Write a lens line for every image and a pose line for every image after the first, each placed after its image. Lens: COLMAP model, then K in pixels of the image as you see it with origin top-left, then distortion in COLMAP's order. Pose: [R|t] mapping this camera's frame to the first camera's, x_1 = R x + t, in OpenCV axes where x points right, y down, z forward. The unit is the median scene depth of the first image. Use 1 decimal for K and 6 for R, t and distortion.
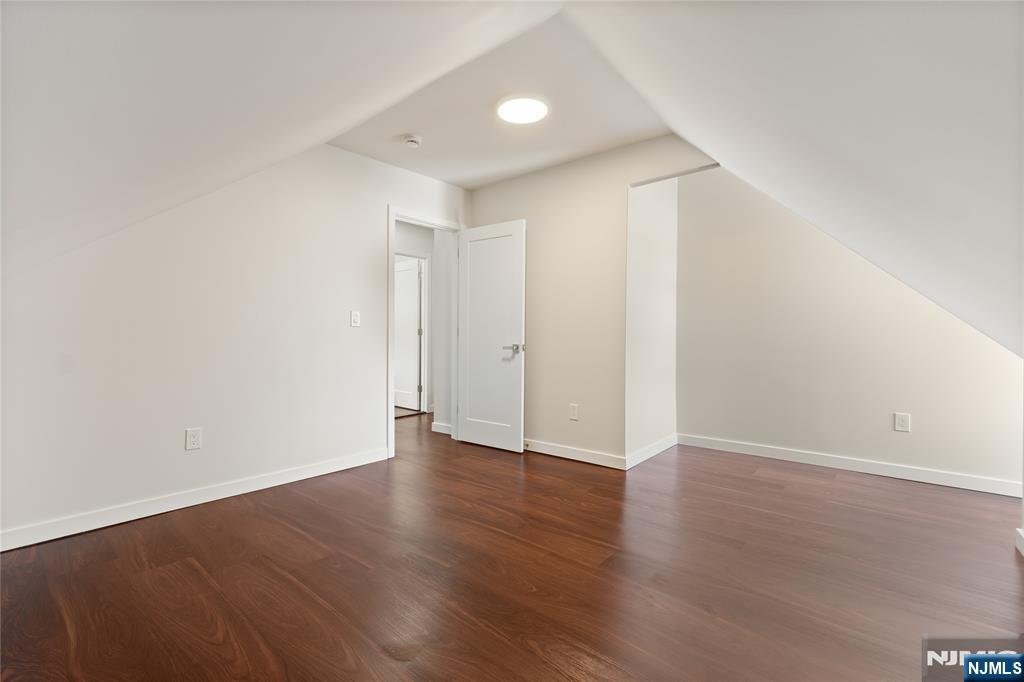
lens RADIAL K [[461.8, 0, 512.0], [0, 461.8, 341.0], [0, 0, 1]] dist [0.147704, 0.000103]
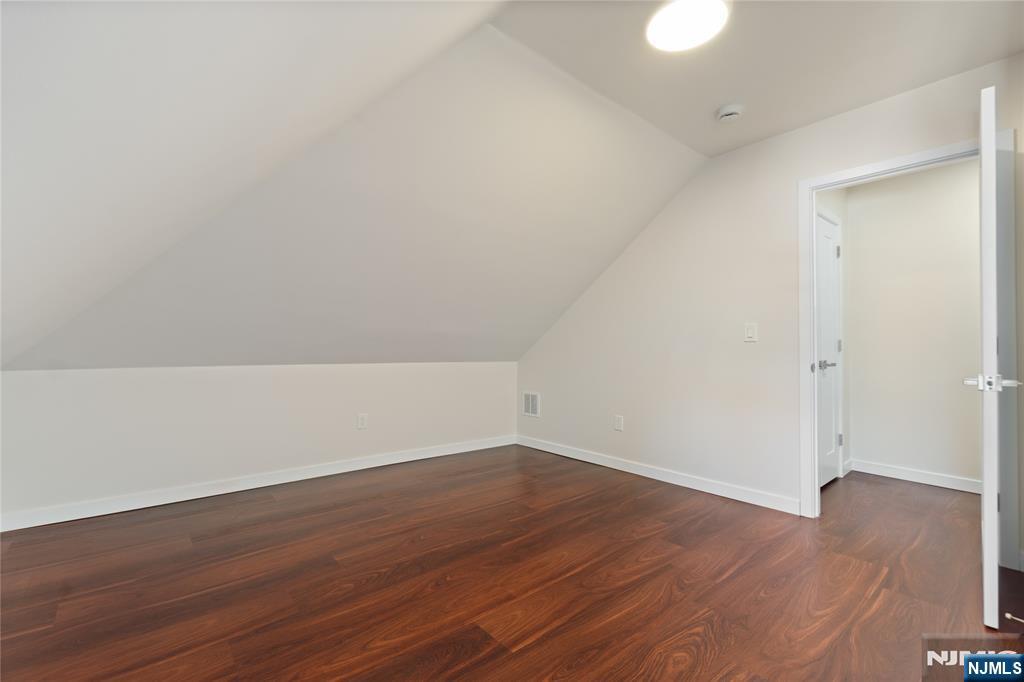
lens RADIAL K [[445.9, 0, 504.7], [0, 445.9, 340.4], [0, 0, 1]] dist [-0.001288, 0.000272]
pose [[-0.166796, -0.013738, -0.985896, 0.741409], [-0.020354, 0.999738, -0.010488, -0.017640], [0.985781, 0.018317, -0.167032, 0.909691]]
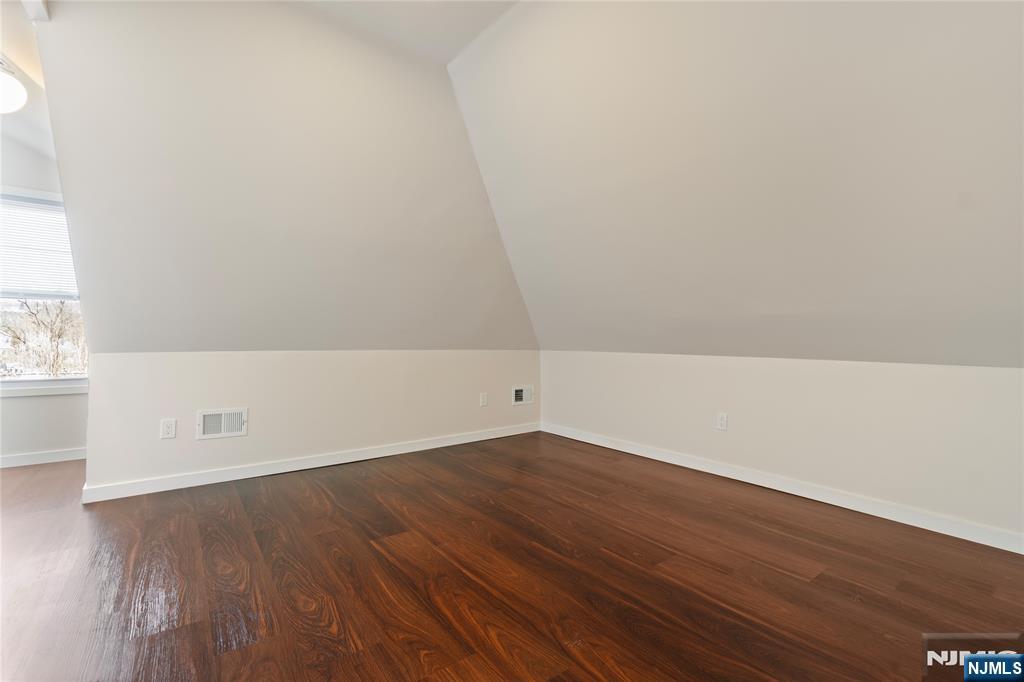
lens RADIAL K [[457.5, 0, 512.0], [0, 457.5, 341.0], [0, 0, 1]] dist [-0.002307, -0.000255]
pose [[-0.975761, -0.006179, 0.218752, -0.242625], [-0.002371, 0.999841, 0.017666, -0.016079], [-0.218826, 0.016719, -0.975621, 1.583120]]
